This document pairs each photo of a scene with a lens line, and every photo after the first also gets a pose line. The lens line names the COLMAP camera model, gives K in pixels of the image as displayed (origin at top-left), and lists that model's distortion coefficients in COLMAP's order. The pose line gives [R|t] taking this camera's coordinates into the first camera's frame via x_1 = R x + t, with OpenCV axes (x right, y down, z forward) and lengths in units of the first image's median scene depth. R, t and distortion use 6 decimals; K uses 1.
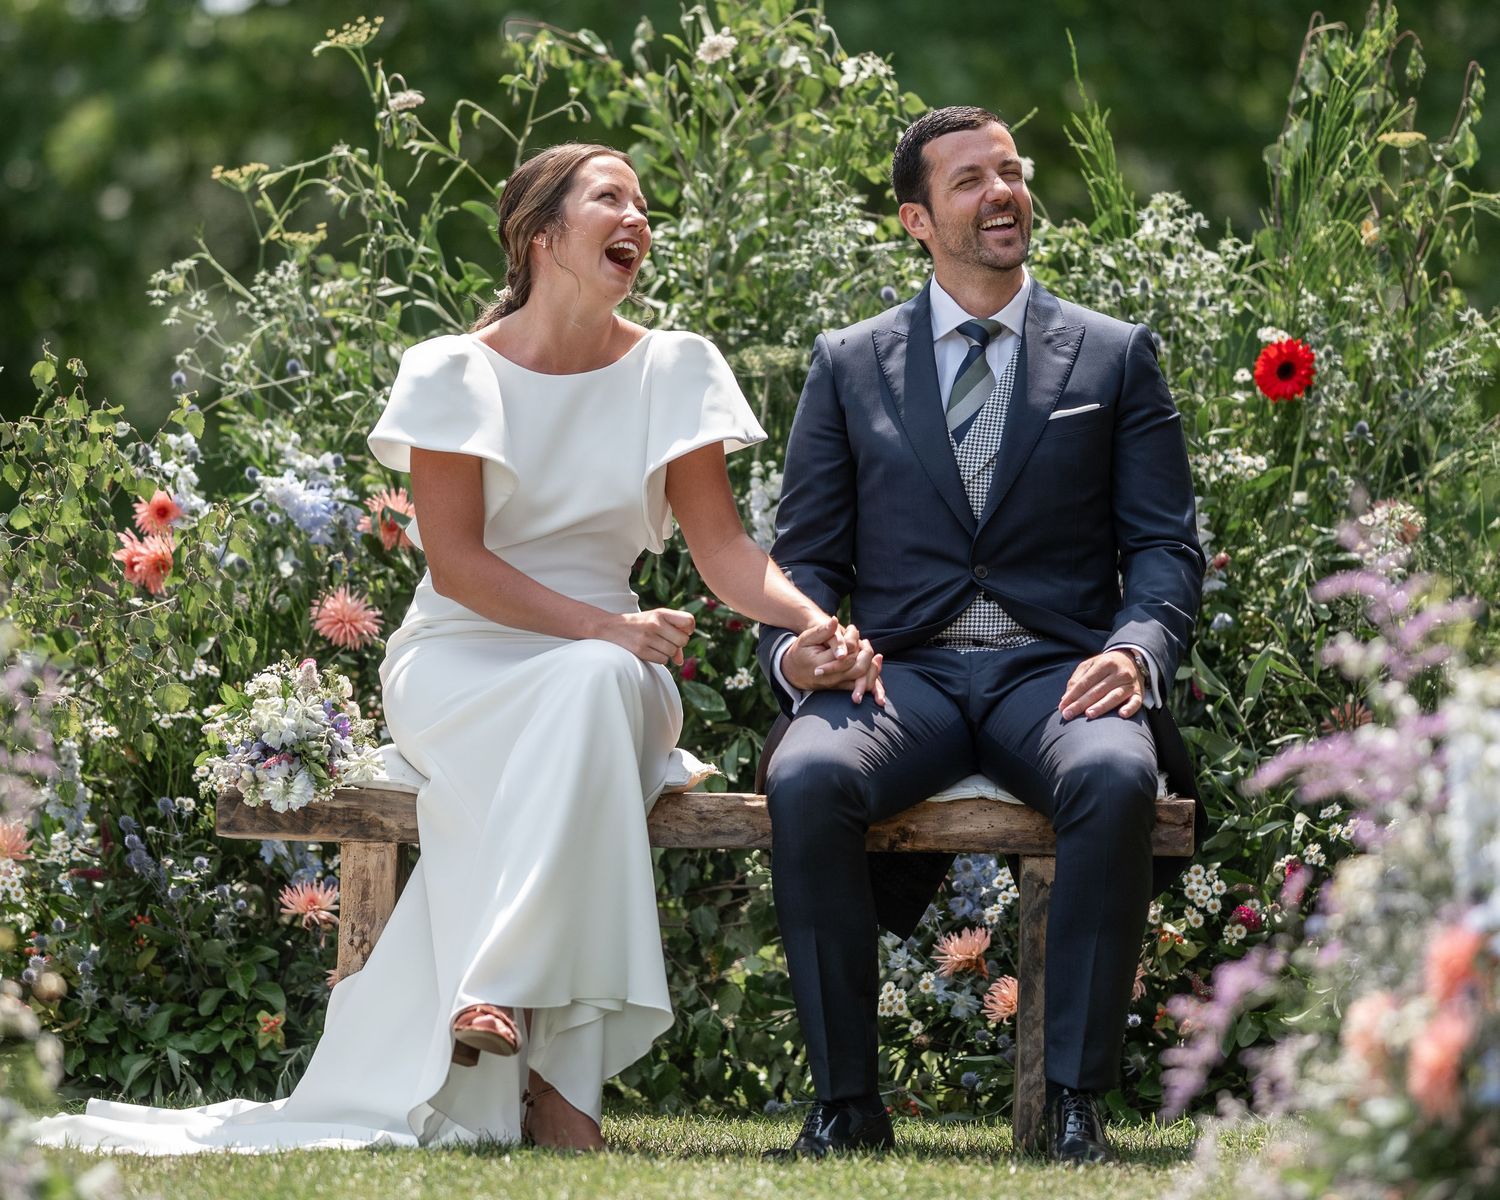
lens RADIAL K [[6094.2, 0, 750.0], [0, 6094.2, 600.0], [0, 0, 1]] dist [-0.192962, 4.910762]
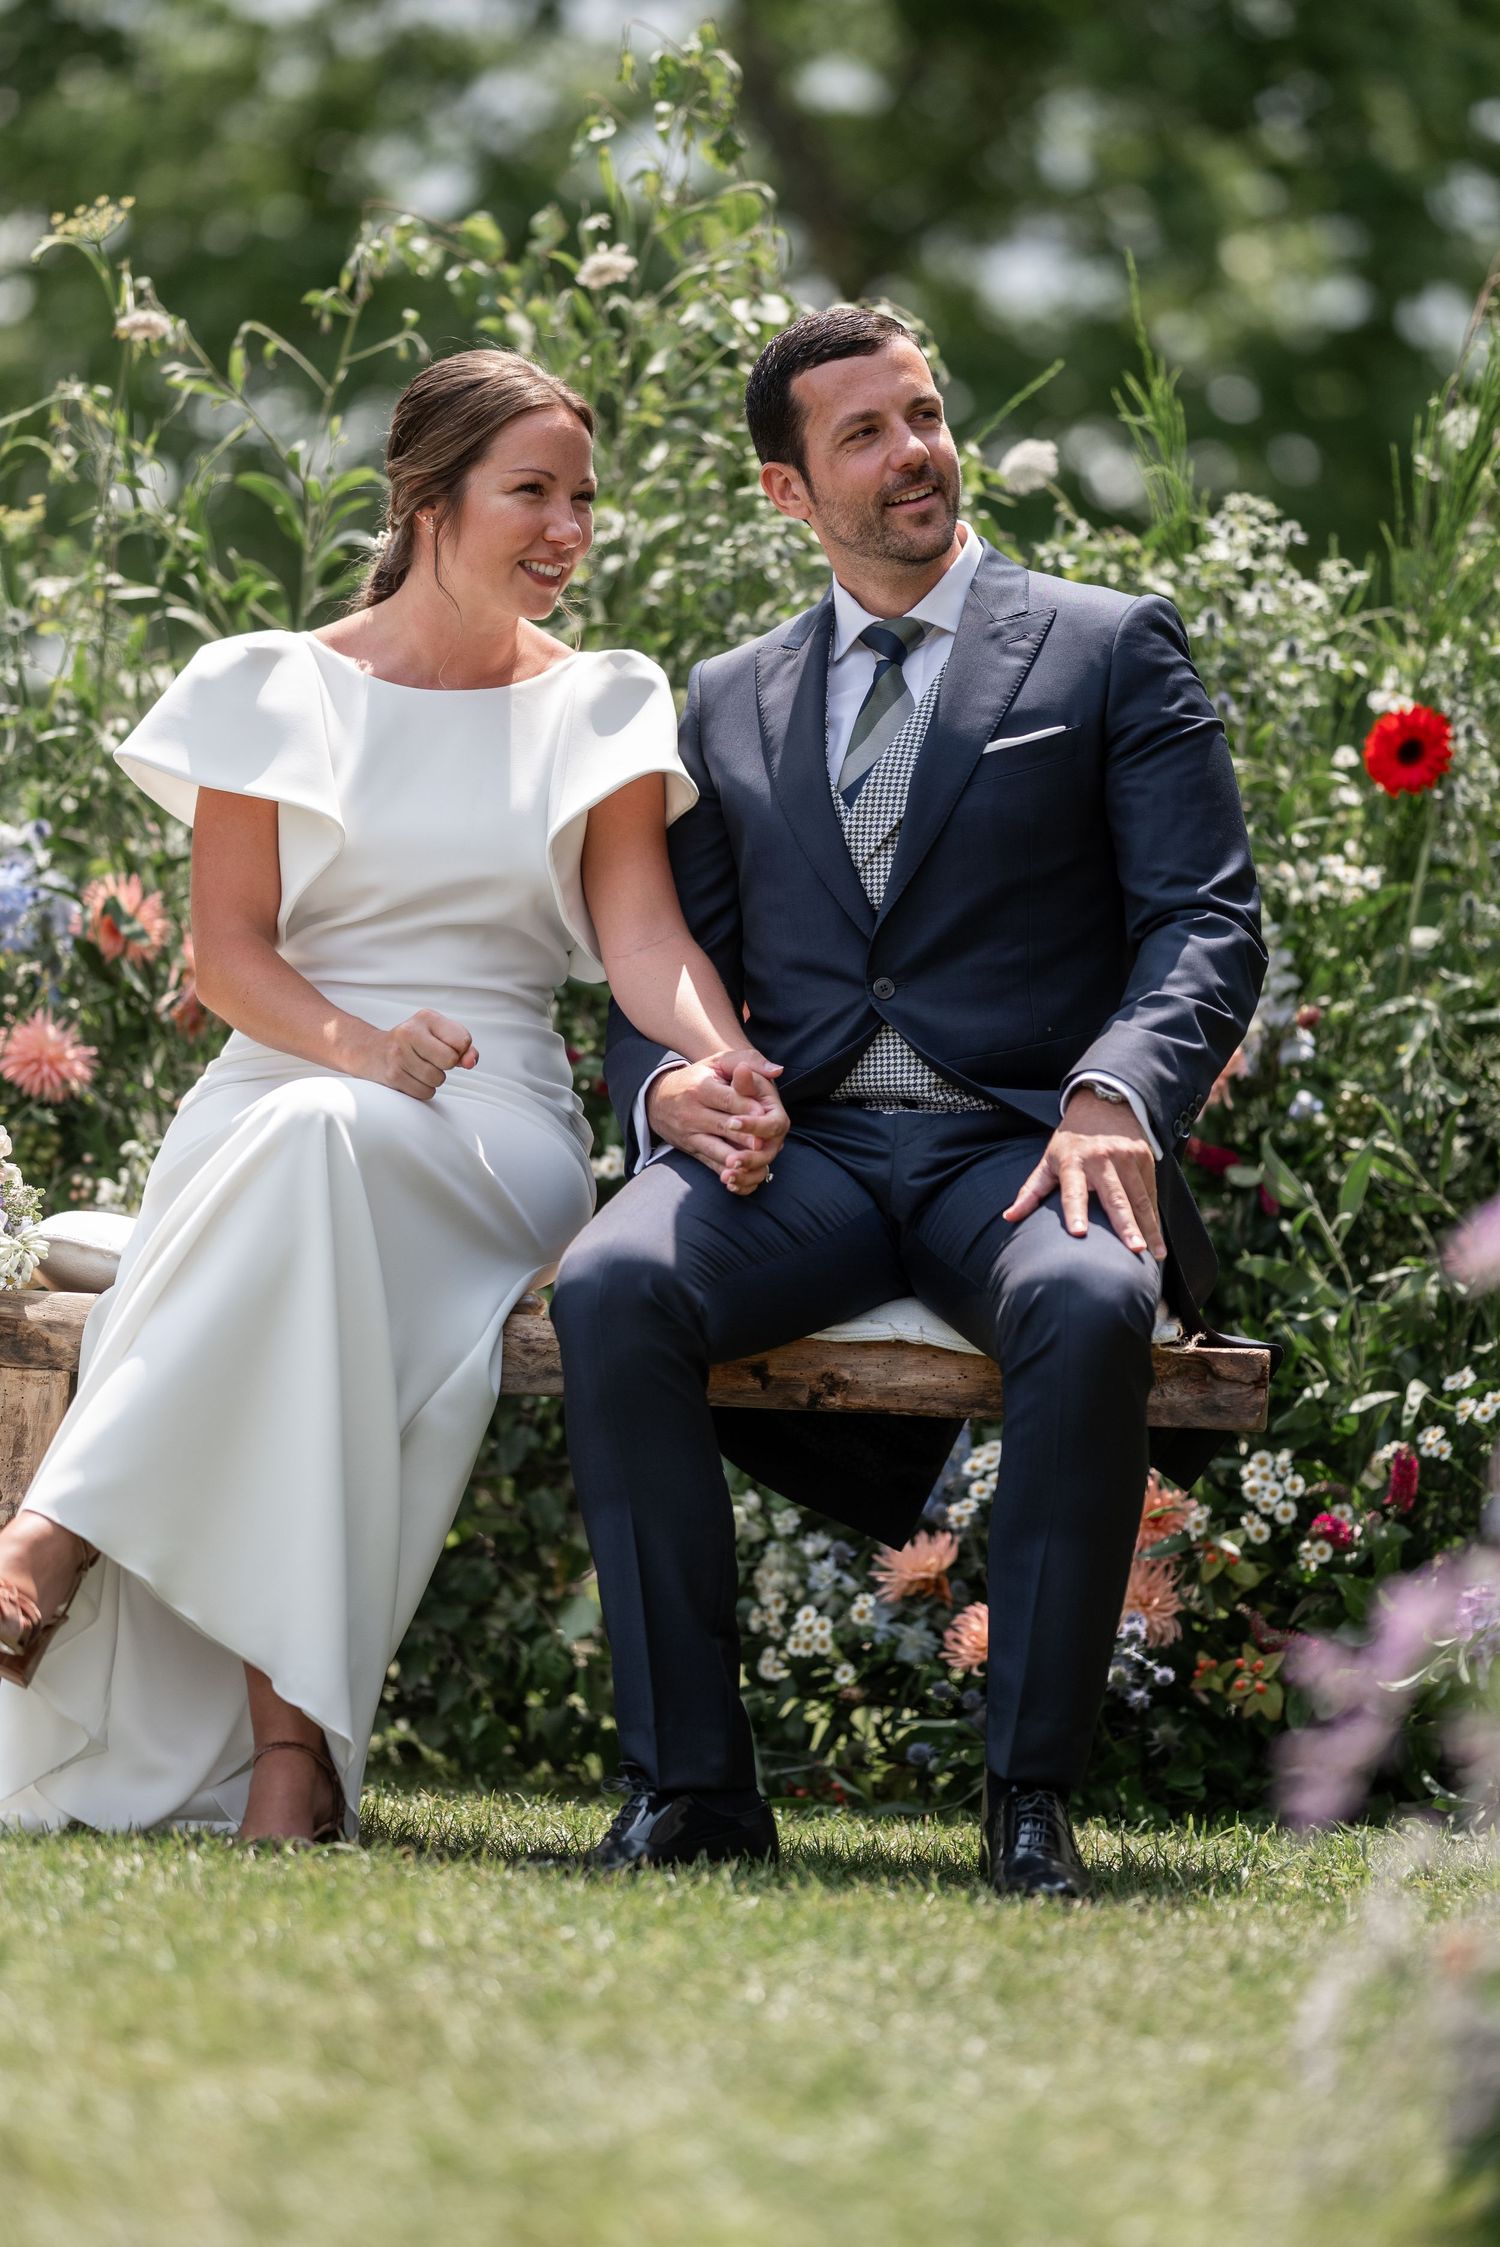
lens RADIAL K [[6459.8, 0, 750.0], [0, 6459.8, 1123.5], [0, 0, 1]] dist [0.114278, -1.084661]
pose [[0.999400, 0.034557, 0.002369, 0.012390], [-0.034520, 0.999302, -0.014298, 0.018452], [-0.002862, 0.014207, 0.999895, 0.263599]]
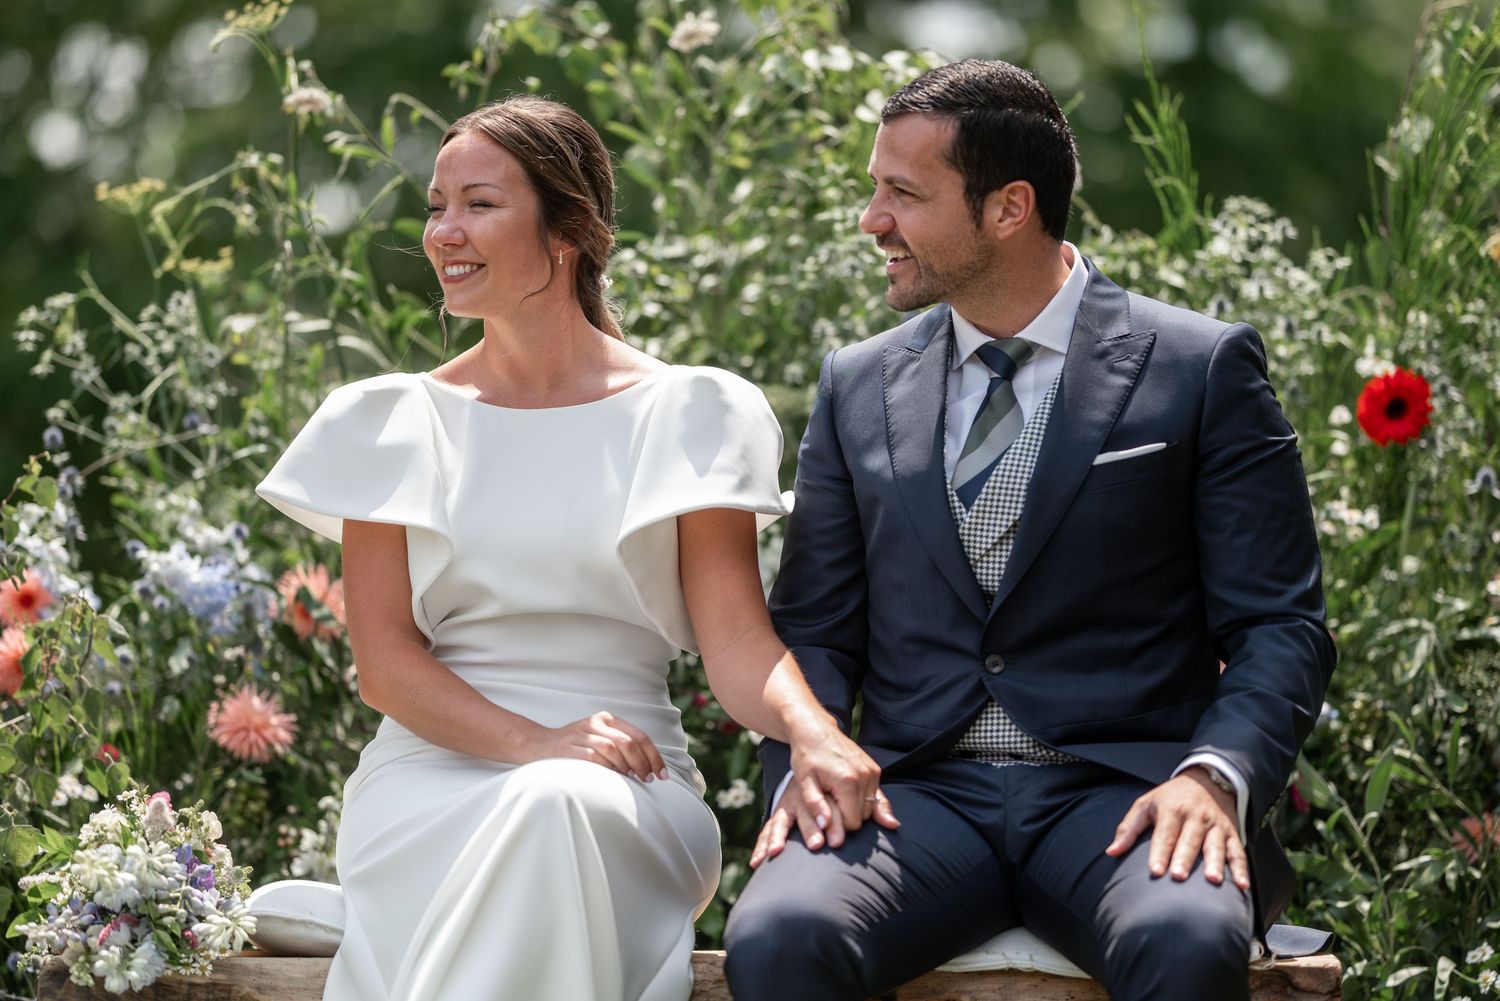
lens RADIAL K [[4312.3, 0, 694.4], [0, 4312.3, 585.7], [0, 0, 1]] dist [0.114278, -1.084661]
pose [[0.999855, -0.012874, -0.011155, -0.000365], [0.012652, 0.999725, -0.019739, -0.003495], [0.011407, 0.019595, 0.999743, 0.421932]]
